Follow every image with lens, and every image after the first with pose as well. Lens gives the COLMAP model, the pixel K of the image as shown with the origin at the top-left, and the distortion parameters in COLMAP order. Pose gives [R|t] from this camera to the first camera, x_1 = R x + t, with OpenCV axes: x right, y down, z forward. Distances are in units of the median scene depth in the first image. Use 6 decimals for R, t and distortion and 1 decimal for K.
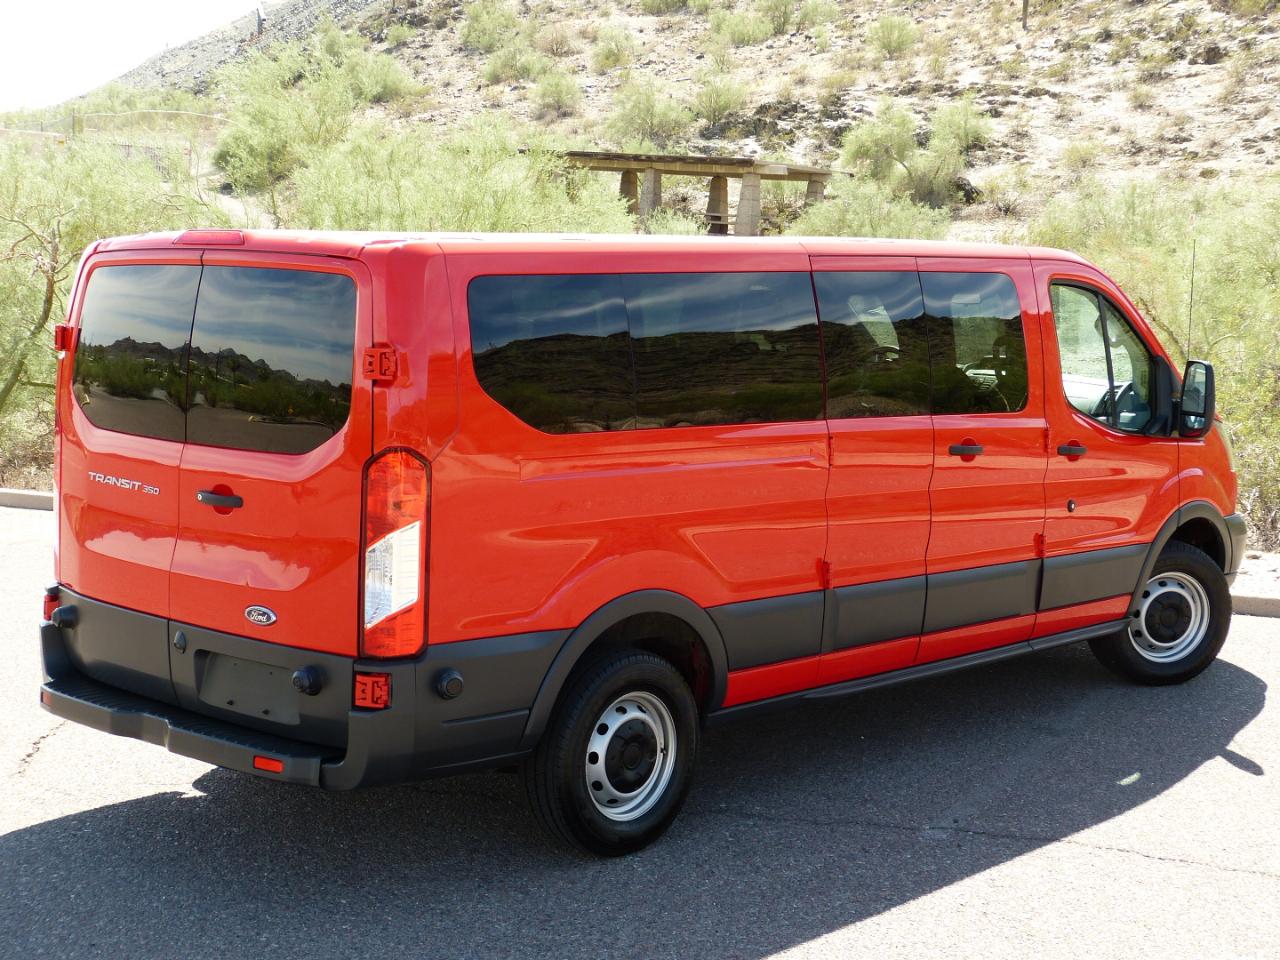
lens RADIAL K [[2048.2, 0, 632.2], [0, 2048.2, 524.1], [0, 0, 1]] dist [0.083067, 0.000000]
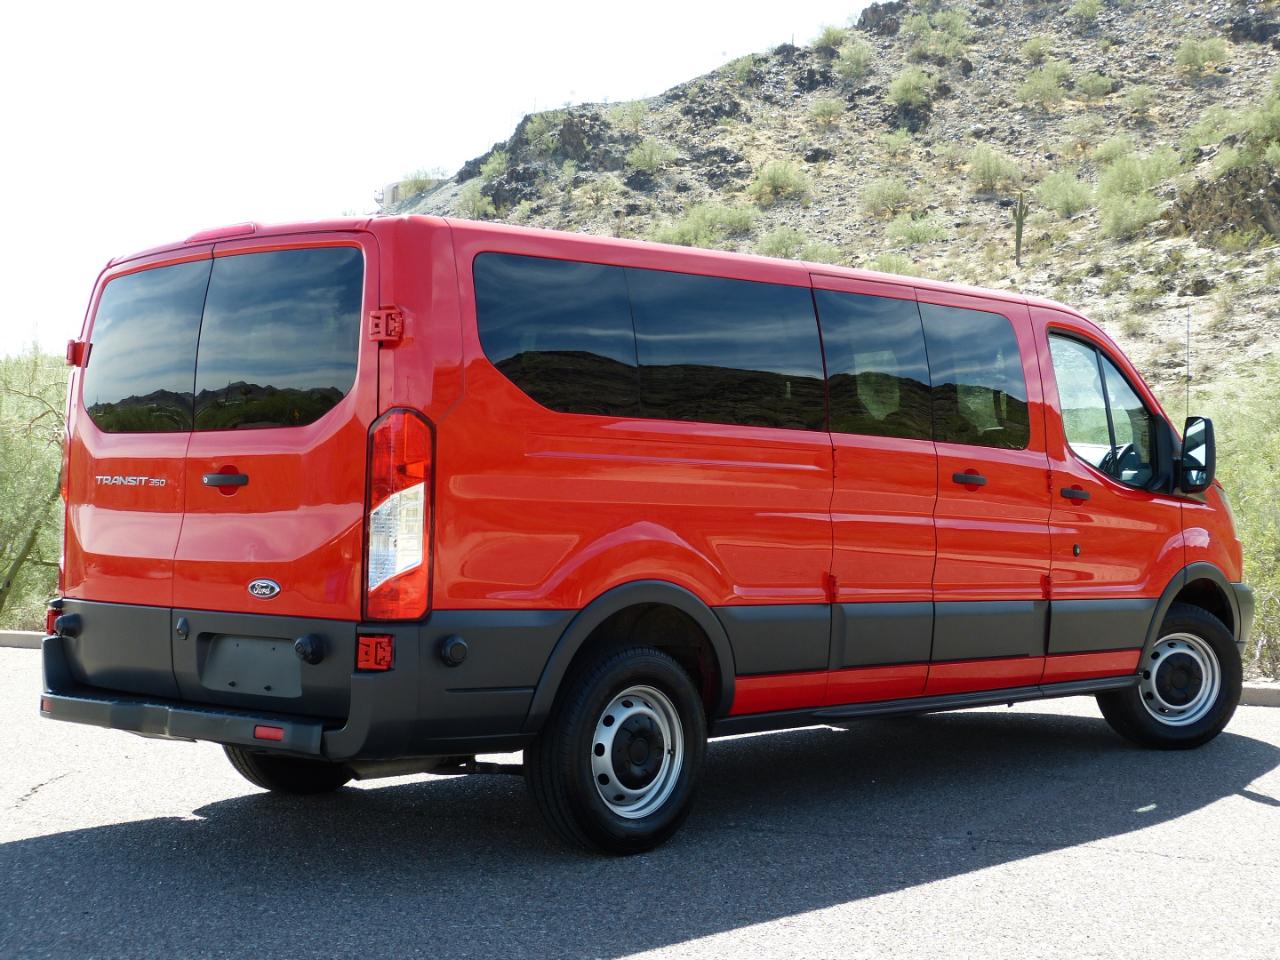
lens RADIAL K [[2048.2, 0, 632.1], [0, 2048.2, 492.1], [0, 0, 1]] dist [0.083067, 0.000000]
pose [[0.999965, -0.008068, -0.002172, 0.000062], [0.007694, 0.990518, -0.137164, 0.119082], [0.003258, 0.137143, 0.990546, 0.006327]]
